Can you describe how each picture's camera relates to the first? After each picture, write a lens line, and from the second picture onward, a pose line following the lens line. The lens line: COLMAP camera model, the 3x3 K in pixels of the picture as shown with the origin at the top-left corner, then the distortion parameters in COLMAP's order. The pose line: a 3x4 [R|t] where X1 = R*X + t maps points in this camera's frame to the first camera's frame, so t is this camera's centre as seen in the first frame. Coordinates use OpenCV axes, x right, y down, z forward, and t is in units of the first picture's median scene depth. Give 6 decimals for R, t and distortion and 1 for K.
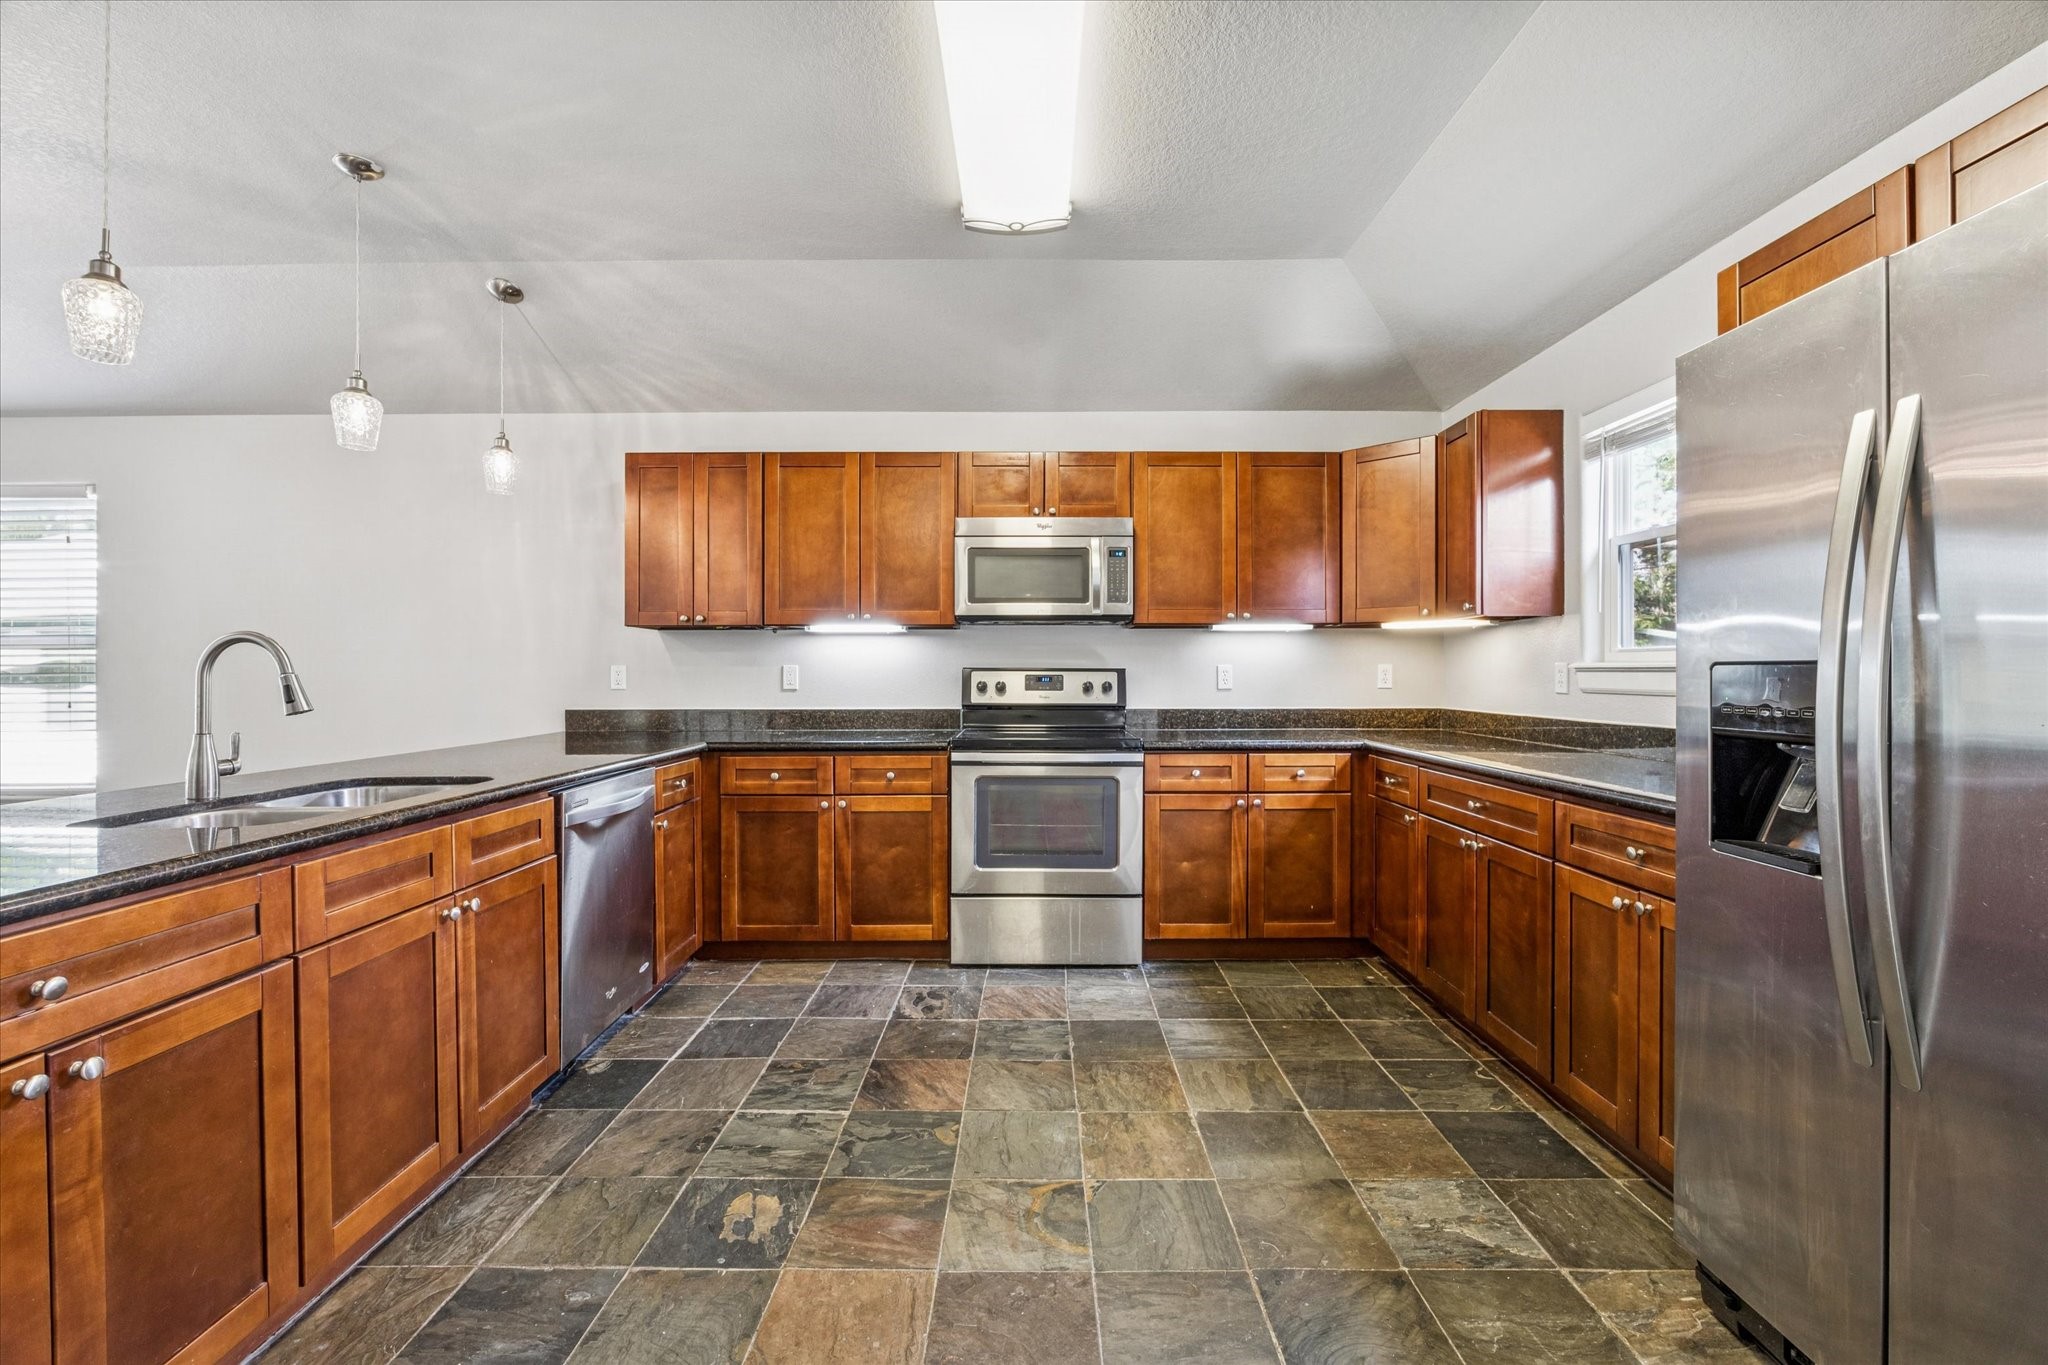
lens RADIAL K [[891.3, 0, 1024.0], [0, 891.3, 682.5], [0, 0, 1]] dist [-0.024375, 0.000038]
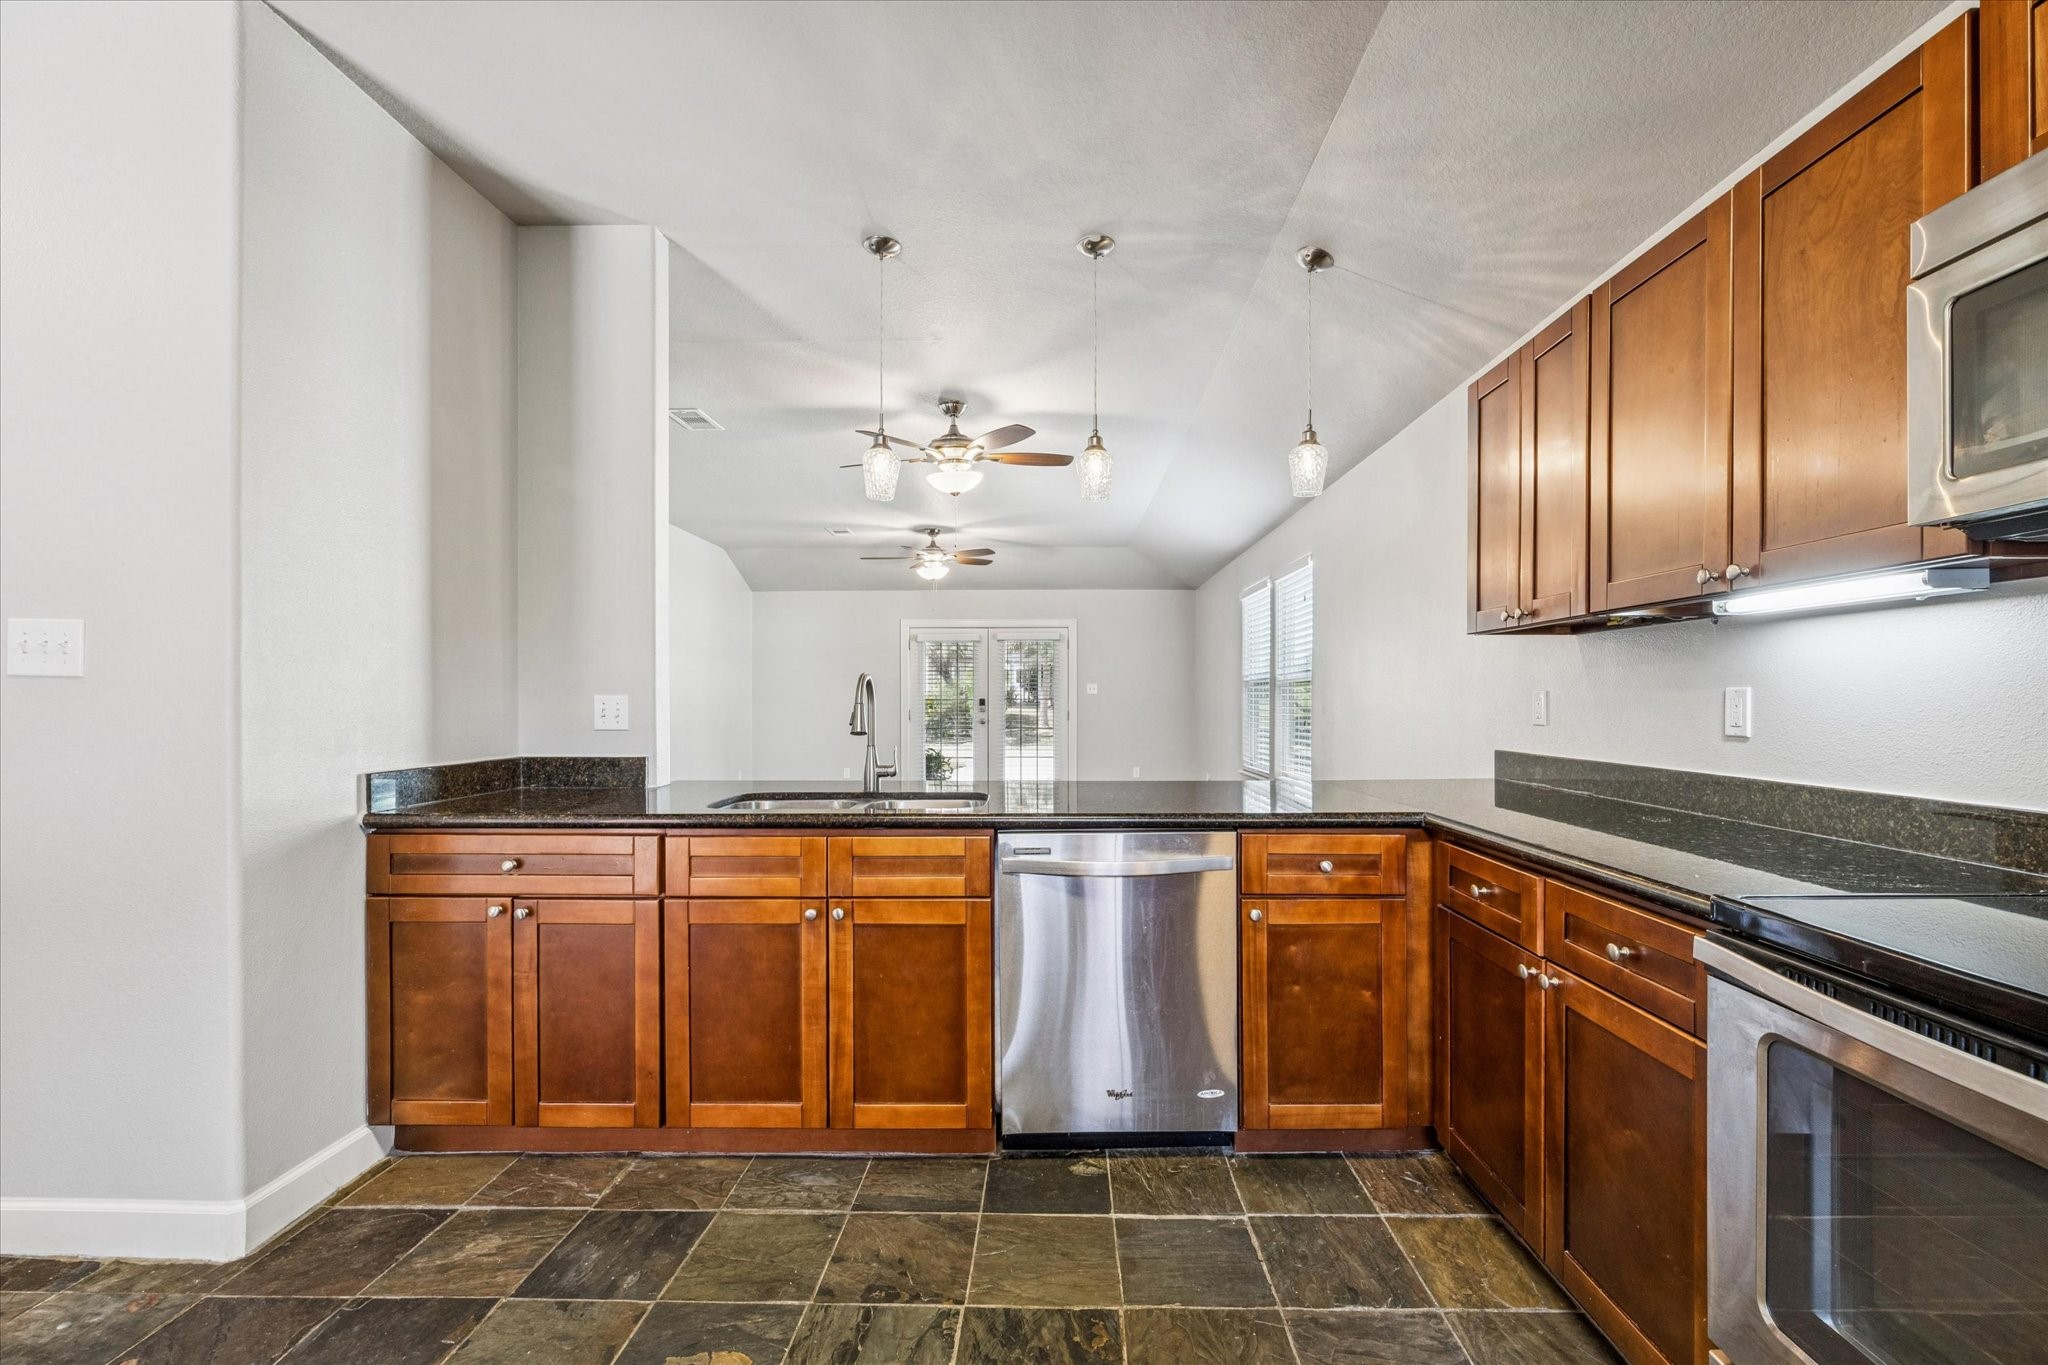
lens RADIAL K [[851.5, 0, 1026.5], [0, 851.5, 708.8], [0, 0, 1]] dist [-0.000496, 0.000057]
pose [[-0.032456, 0.012375, -0.999397, 0.390255], [-0.006374, 0.999900, 0.012588, -0.019226], [0.999453, 0.006778, -0.032374, 1.129455]]
